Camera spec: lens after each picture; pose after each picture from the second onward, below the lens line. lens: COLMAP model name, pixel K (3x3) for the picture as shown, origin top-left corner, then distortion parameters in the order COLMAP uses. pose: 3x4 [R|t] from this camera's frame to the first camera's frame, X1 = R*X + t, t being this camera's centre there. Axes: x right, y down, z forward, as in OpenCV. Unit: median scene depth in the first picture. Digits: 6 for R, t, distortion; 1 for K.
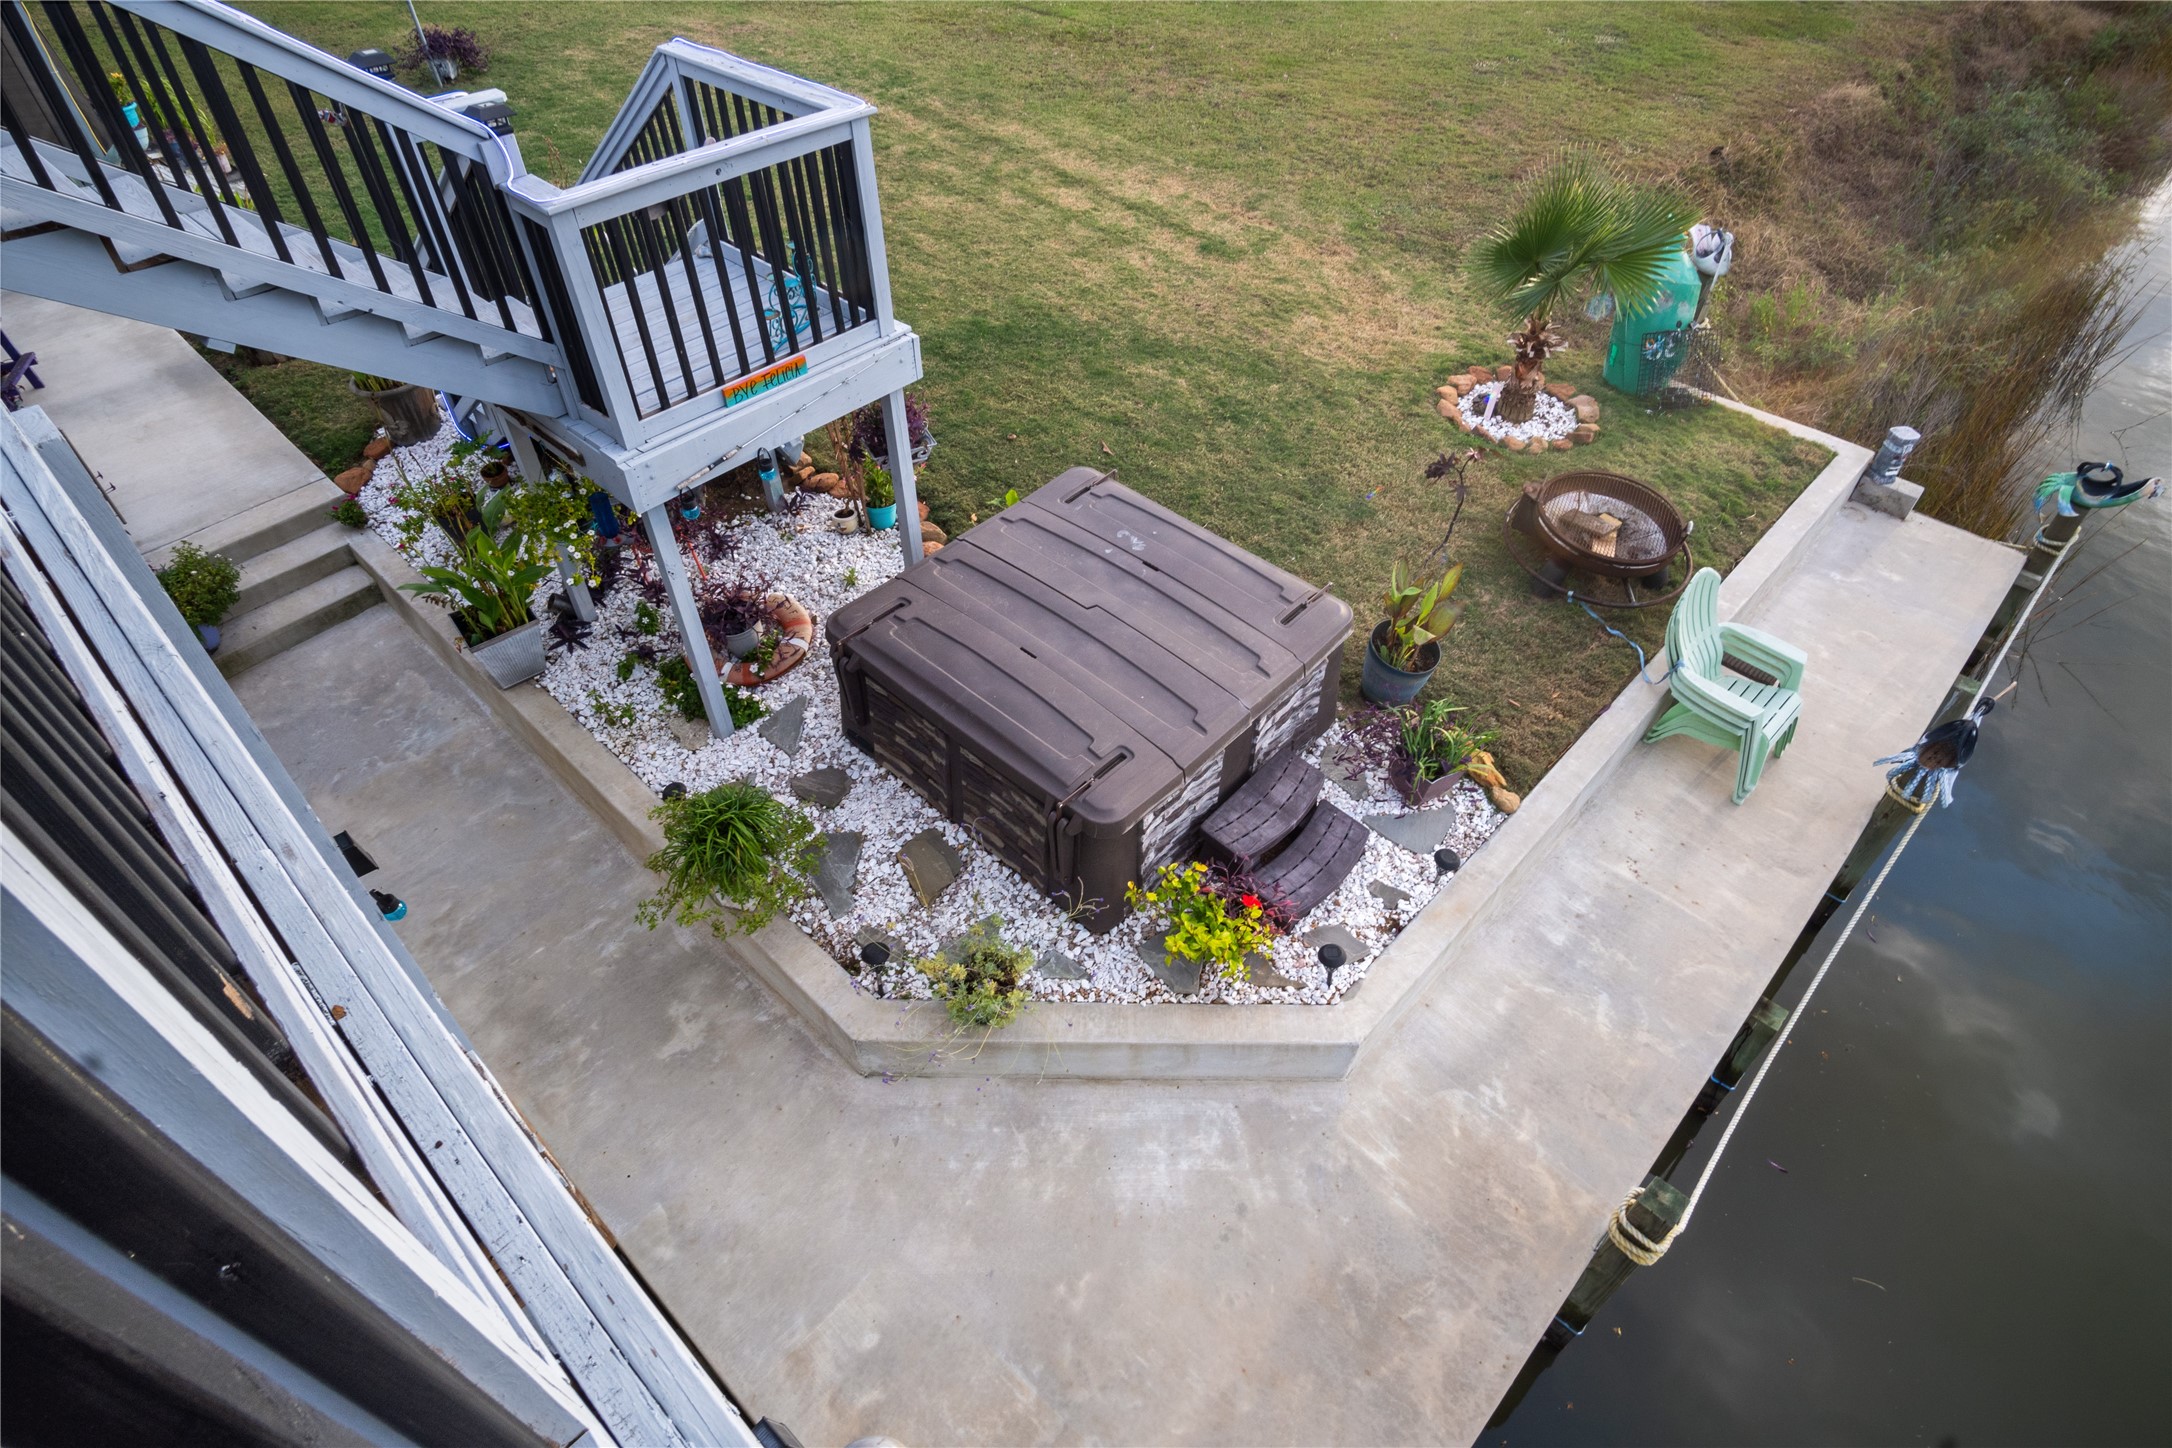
lens RADIAL K [[1159.9, 0, 1087.3], [0, 1159.9, 725.0], [0, 0, 1]] dist [-0.030341, 0.007746]
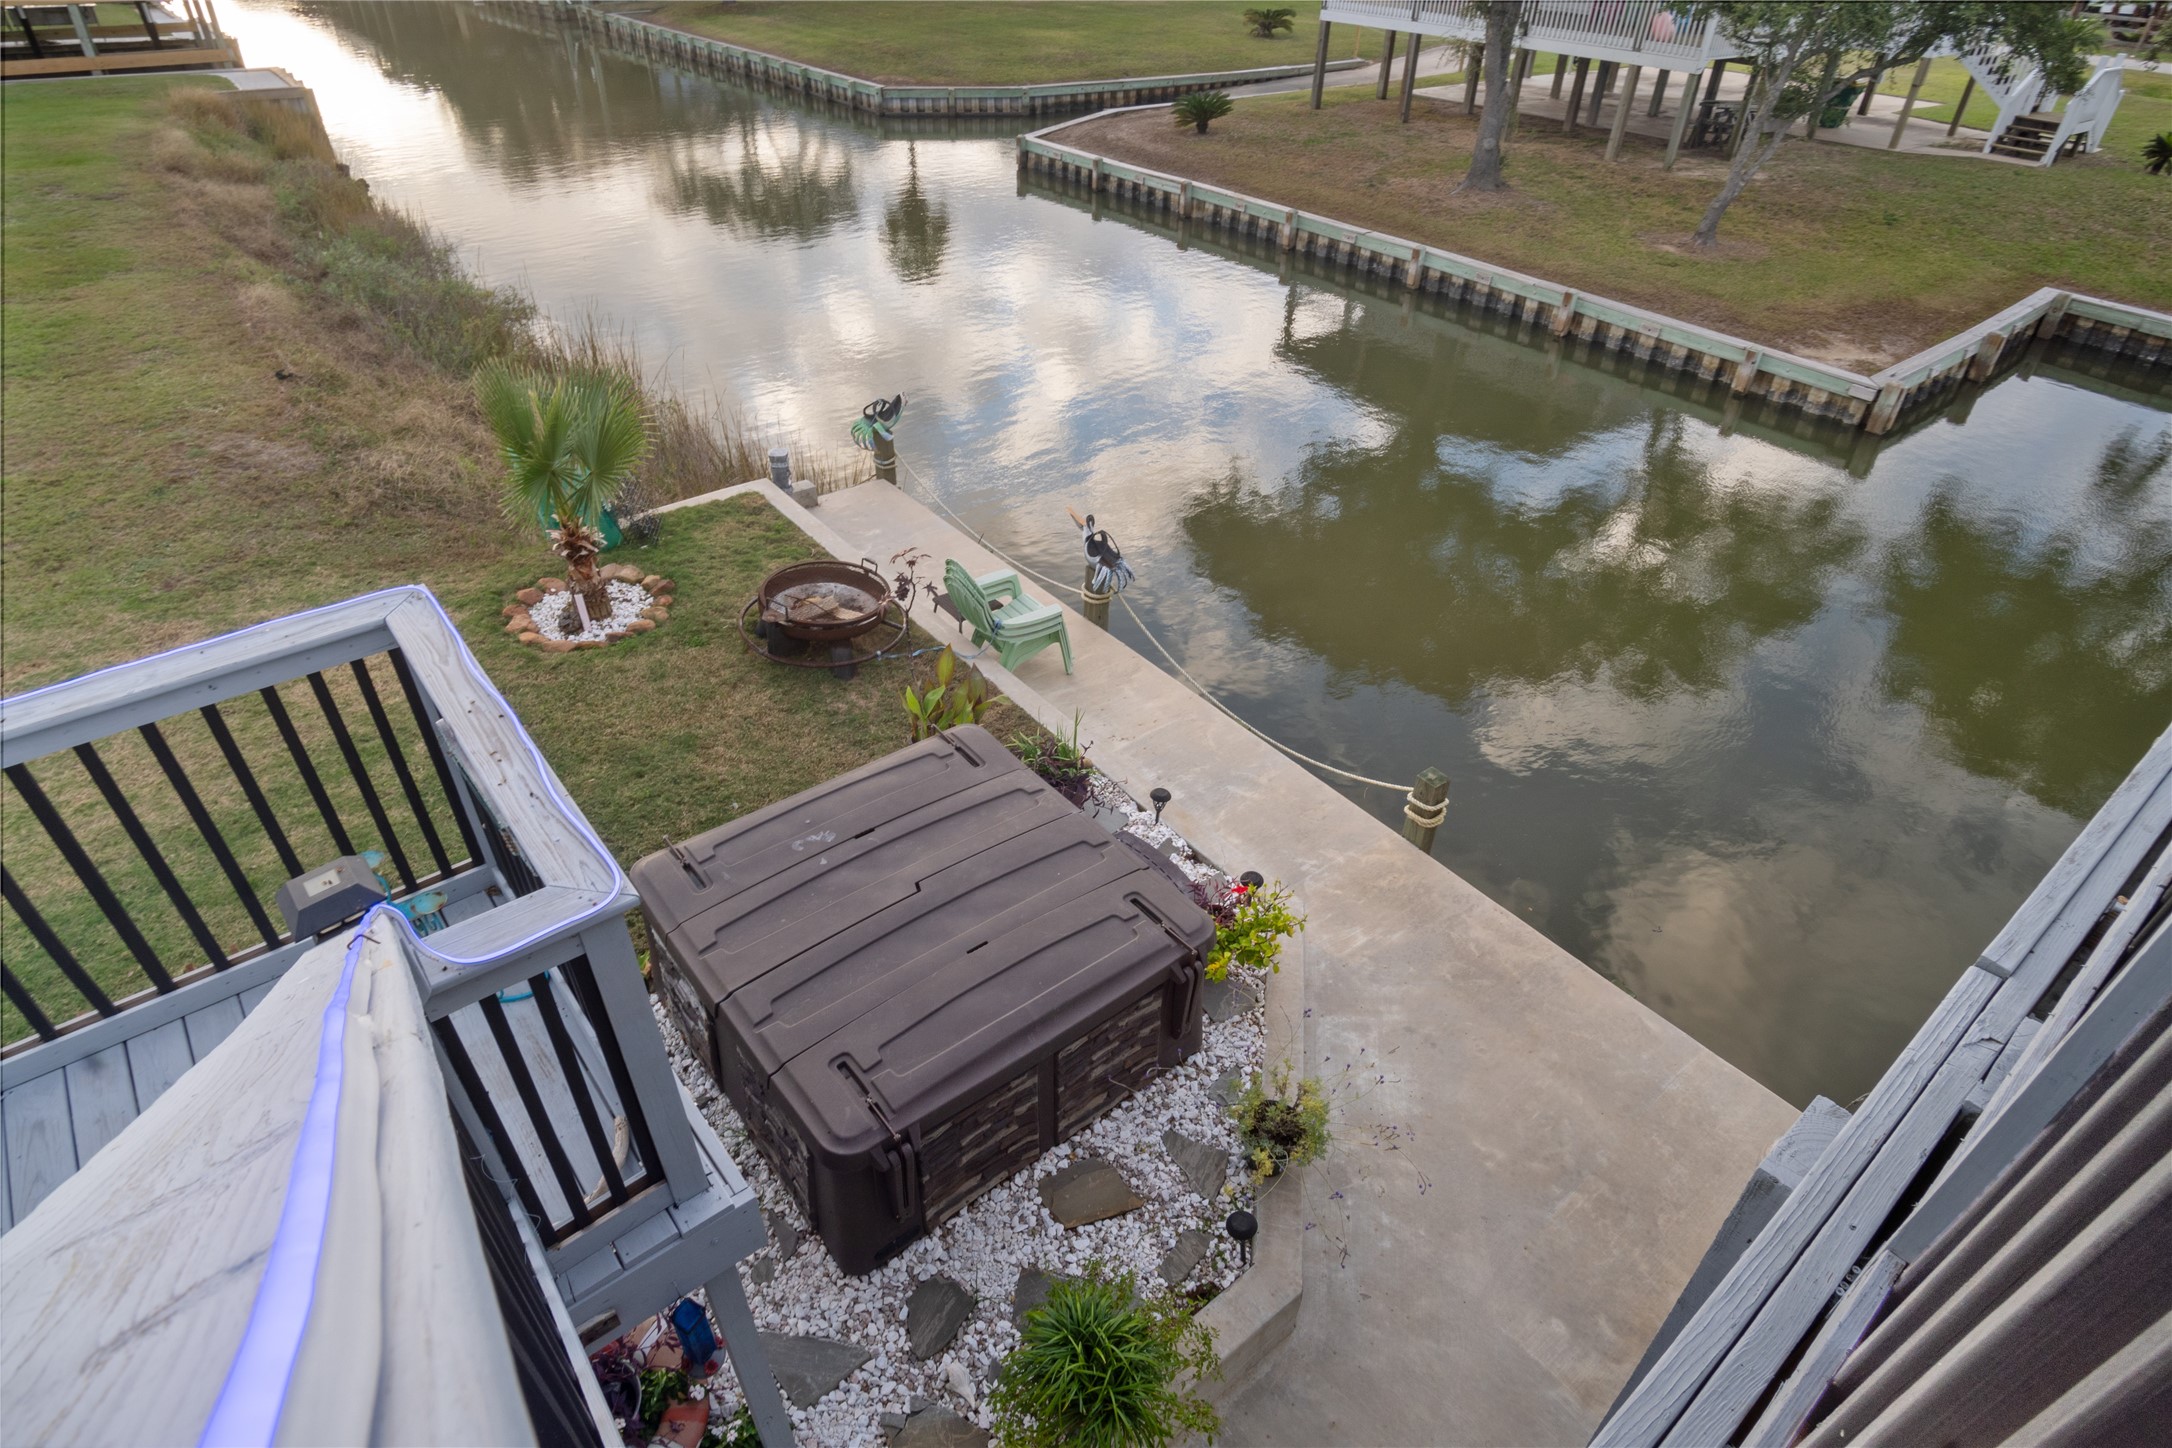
lens RADIAL K [[1159.9, 0, 1078.8], [0, 1159.9, 732.8], [0, 0, 1]] dist [-0.030341, 0.007746]
pose [[0.139704, -0.595671, 0.790986, -0.601196], [0.684182, 0.635532, 0.357762, -0.402964], [-0.715805, 0.491198, 0.496334, 0.395965]]
